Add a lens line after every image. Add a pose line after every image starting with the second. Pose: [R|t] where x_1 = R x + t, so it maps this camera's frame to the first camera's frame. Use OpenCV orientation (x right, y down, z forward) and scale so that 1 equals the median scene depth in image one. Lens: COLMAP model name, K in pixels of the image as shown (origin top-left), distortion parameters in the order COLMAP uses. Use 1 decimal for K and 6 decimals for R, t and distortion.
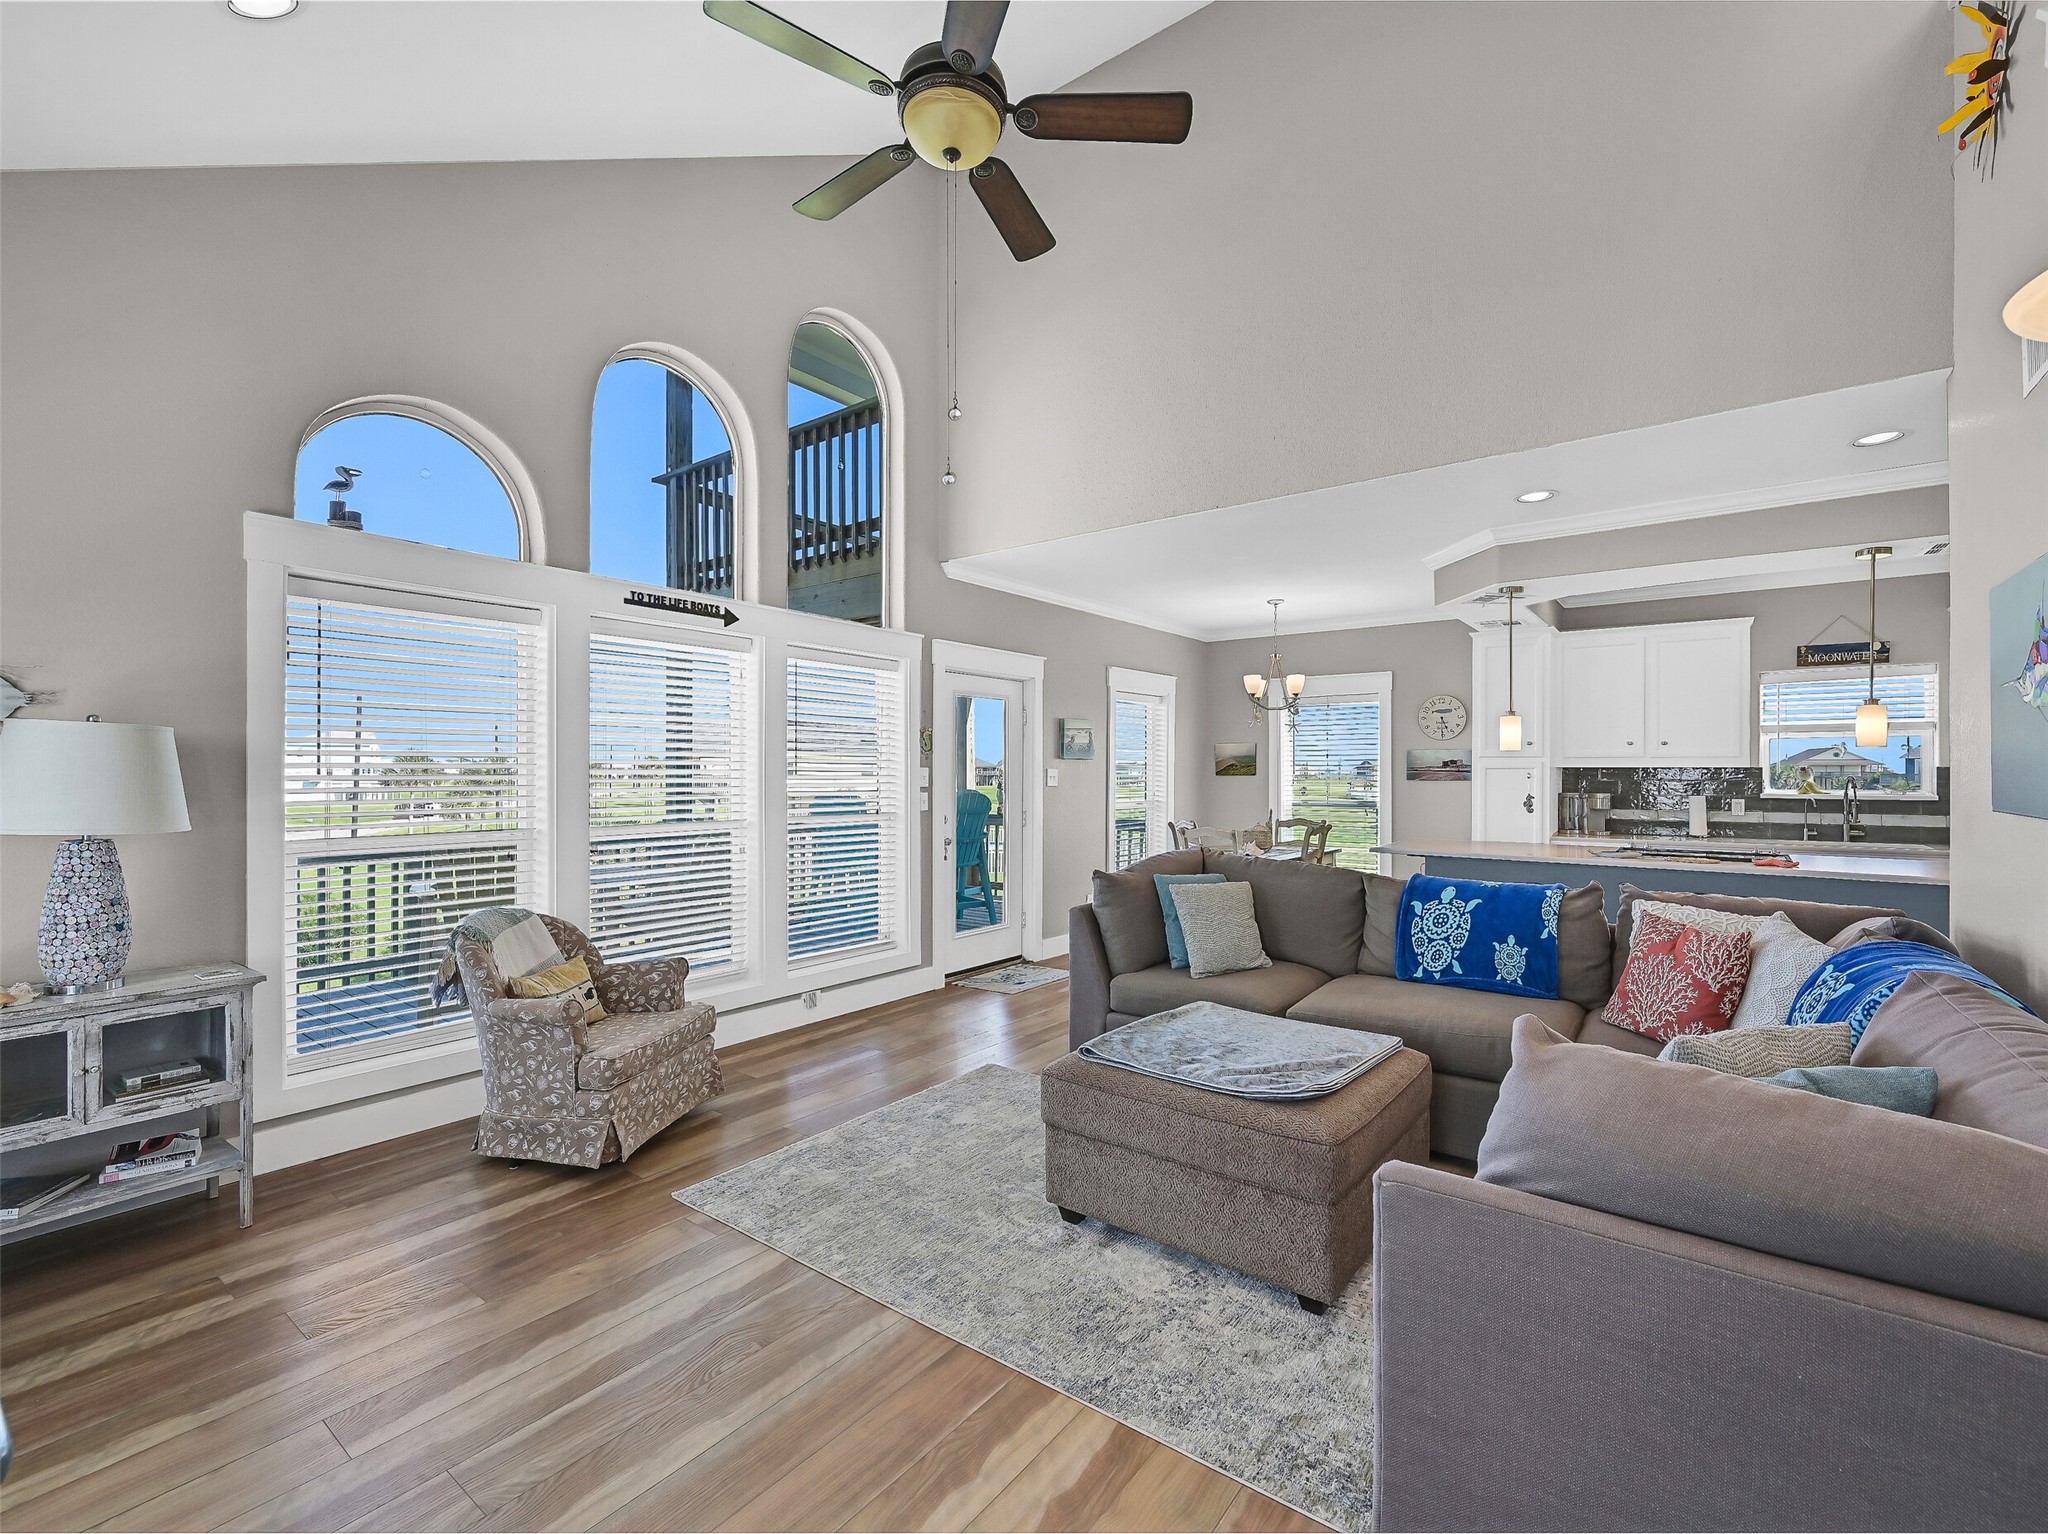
lens RADIAL K [[902.9, 0, 1033.4], [0, 902.9, 767.0], [0, 0, 1]] dist [0.002188, 0.000055]
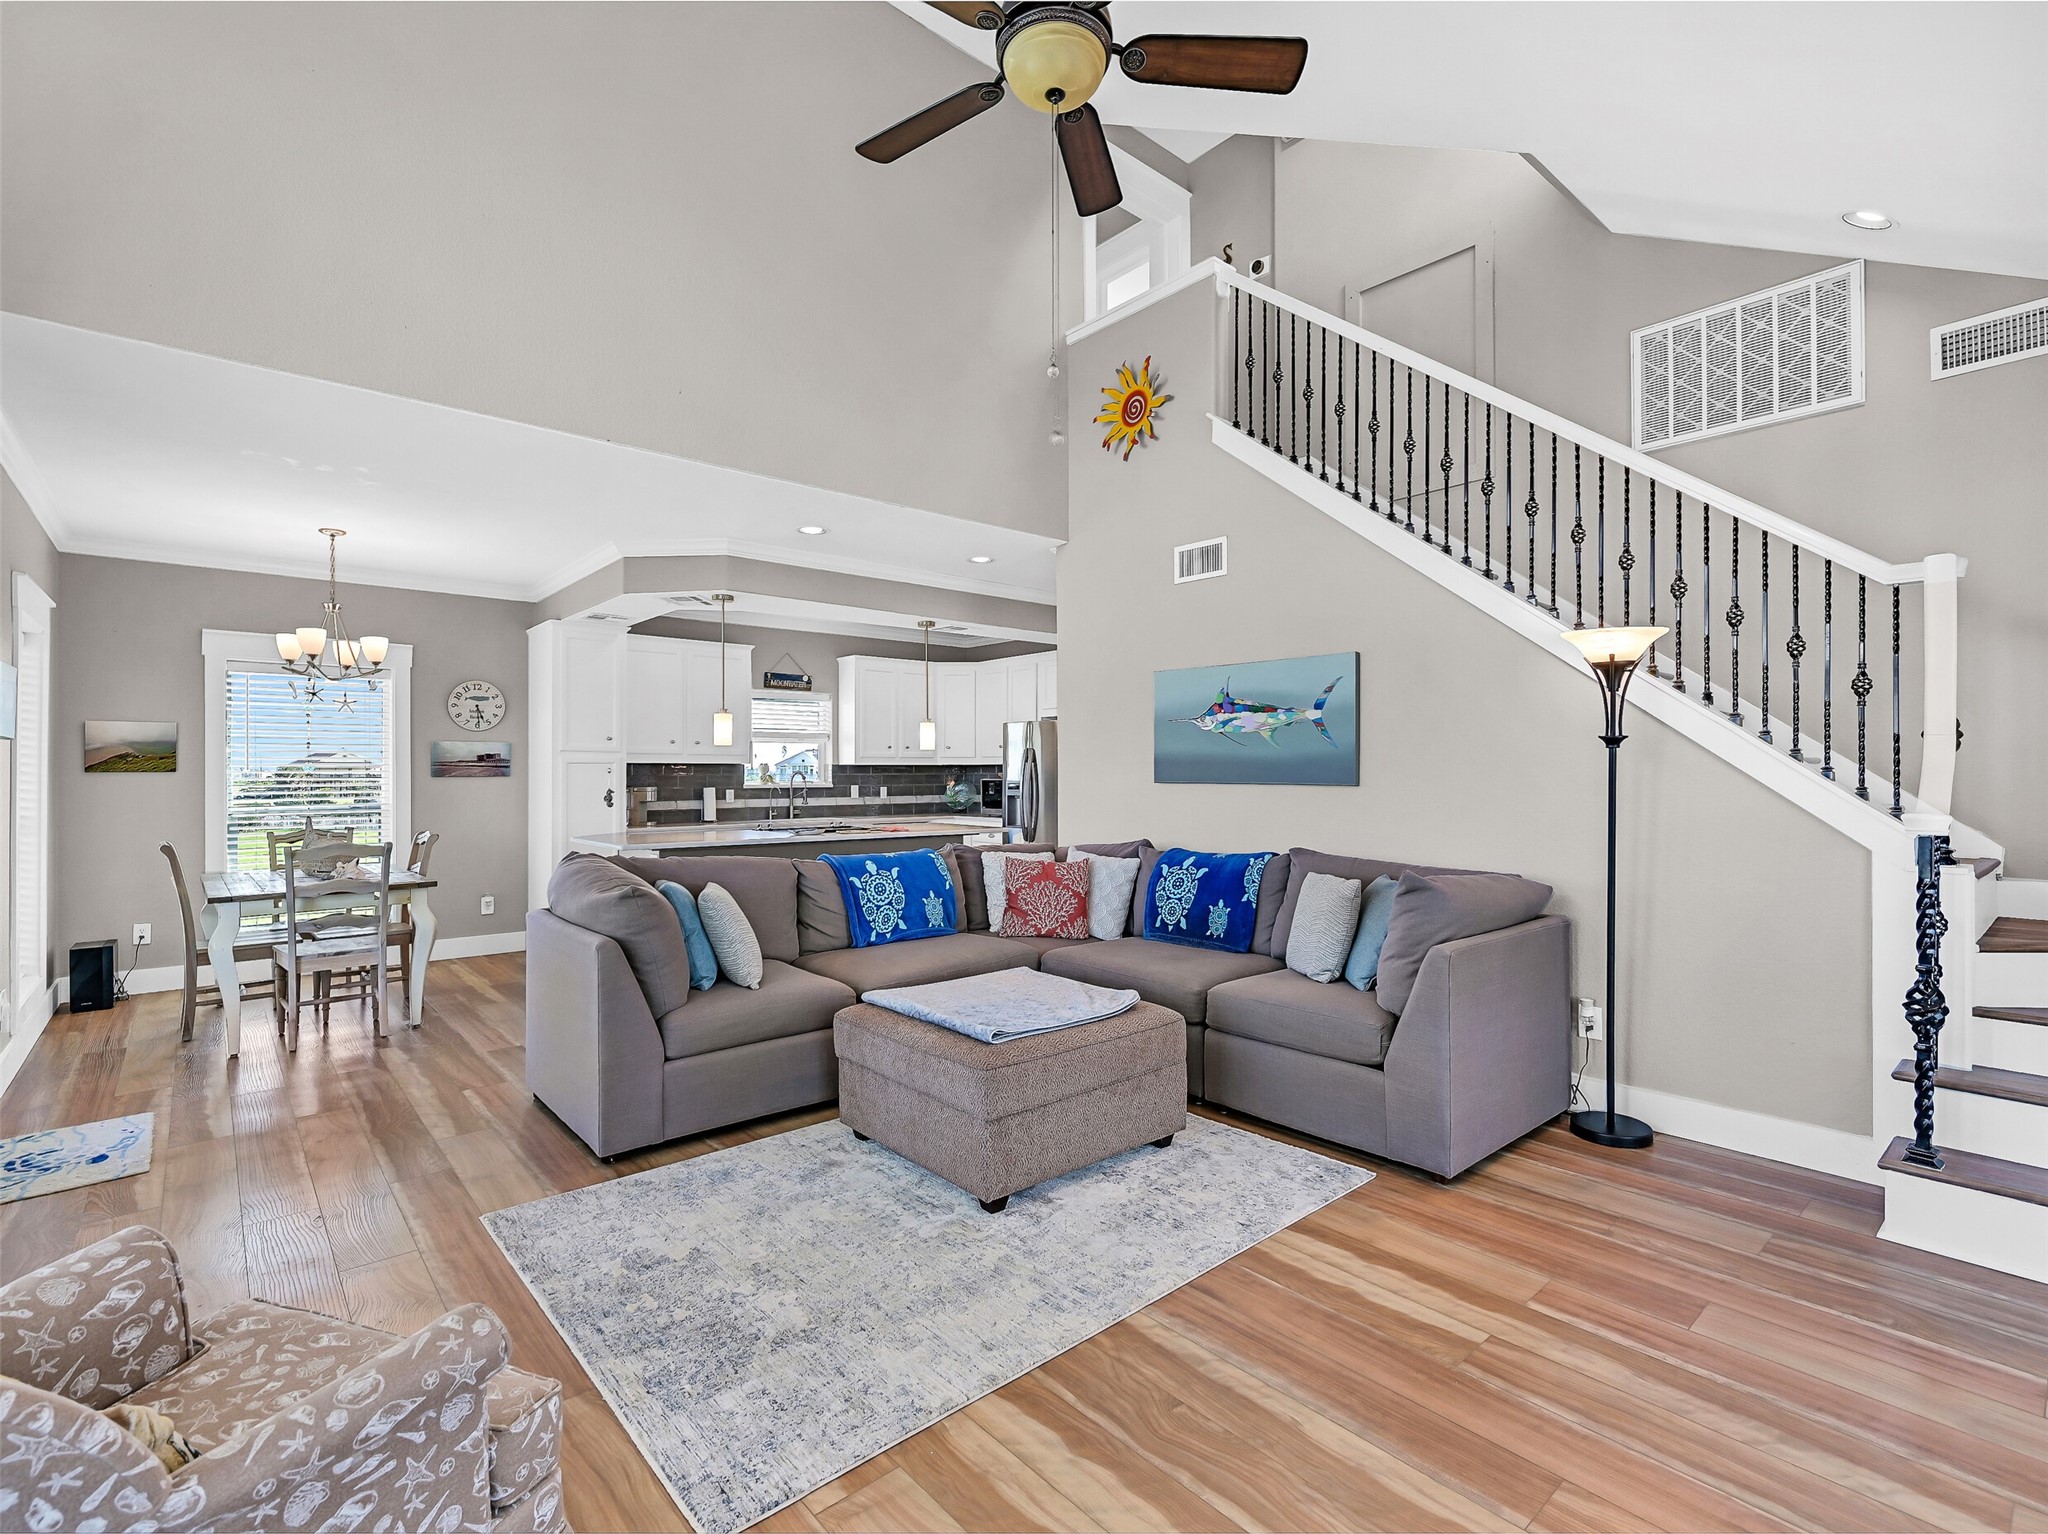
lens RADIAL K [[953.4, 0, 1036.7], [0, 953.4, 768.2], [0, 0, 1]] dist [-0.004332, 0.002193]
pose [[0.200537, 0.004686, 0.979675, -0.459586], [-0.002590, 0.999988, -0.004253, 0.011715], [-0.979683, -0.001684, 0.200546, 0.355862]]
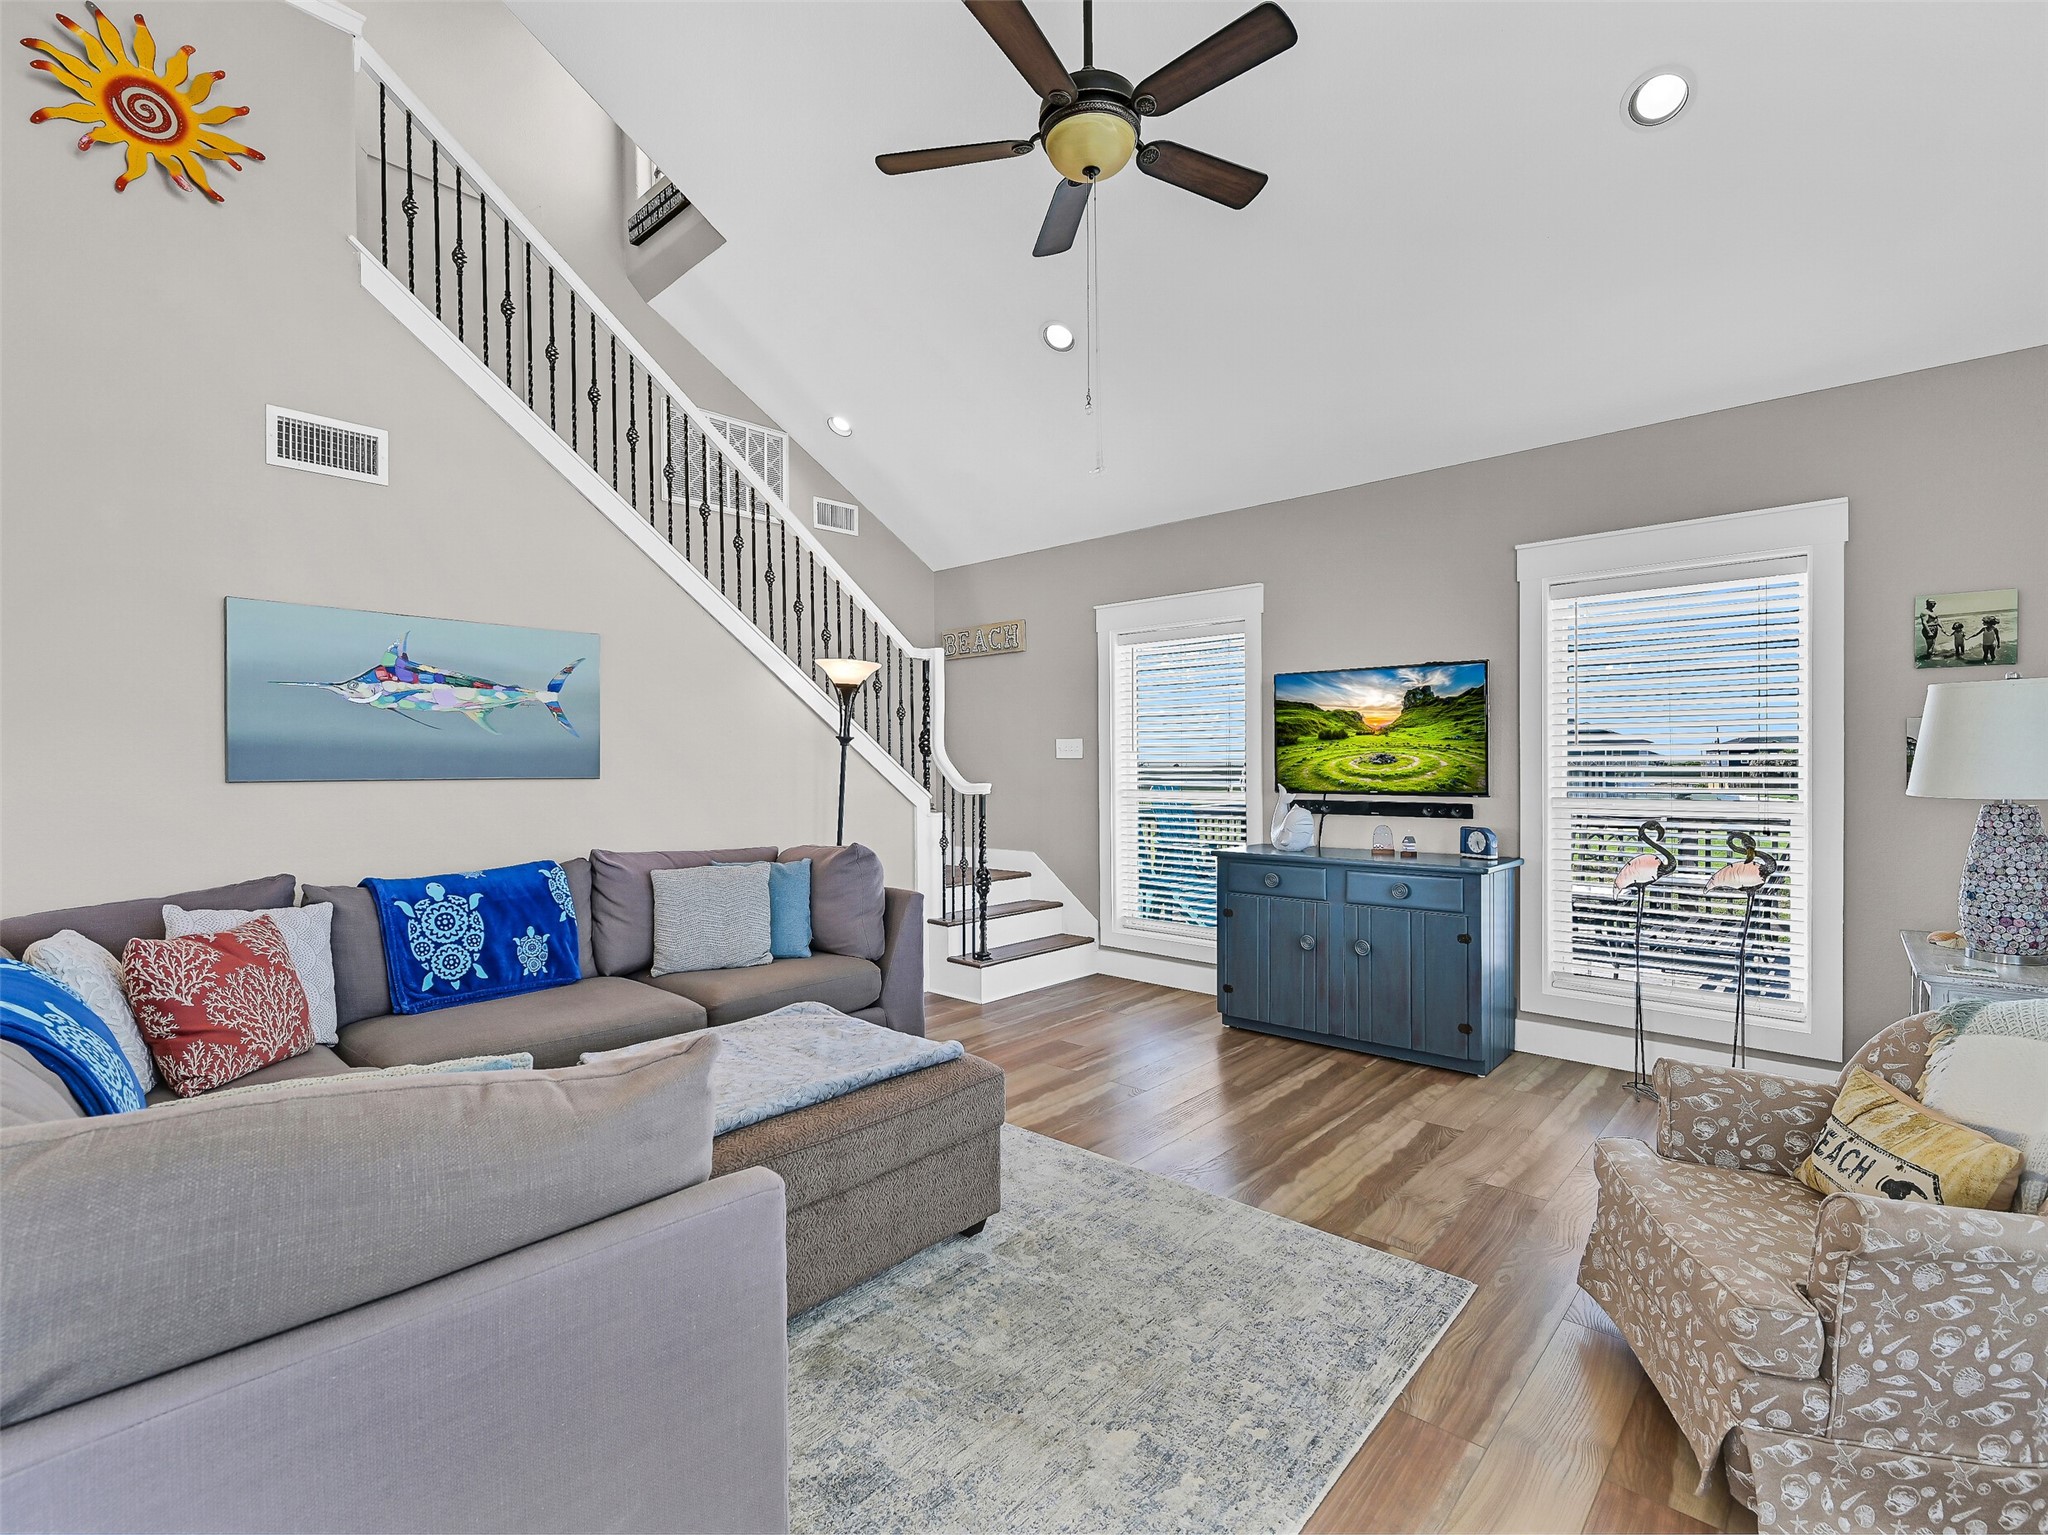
lens RADIAL K [[953.4, 0, 1035.1], [0, 953.4, 774.0], [0, 0, 1]] dist [-0.004332, 0.002193]
pose [[-0.996491, 0.005869, 0.083492, -0.048916], [0.006433, 0.999958, 0.006486, 0.015818], [-0.083450, 0.007001, -0.996487, 0.929523]]
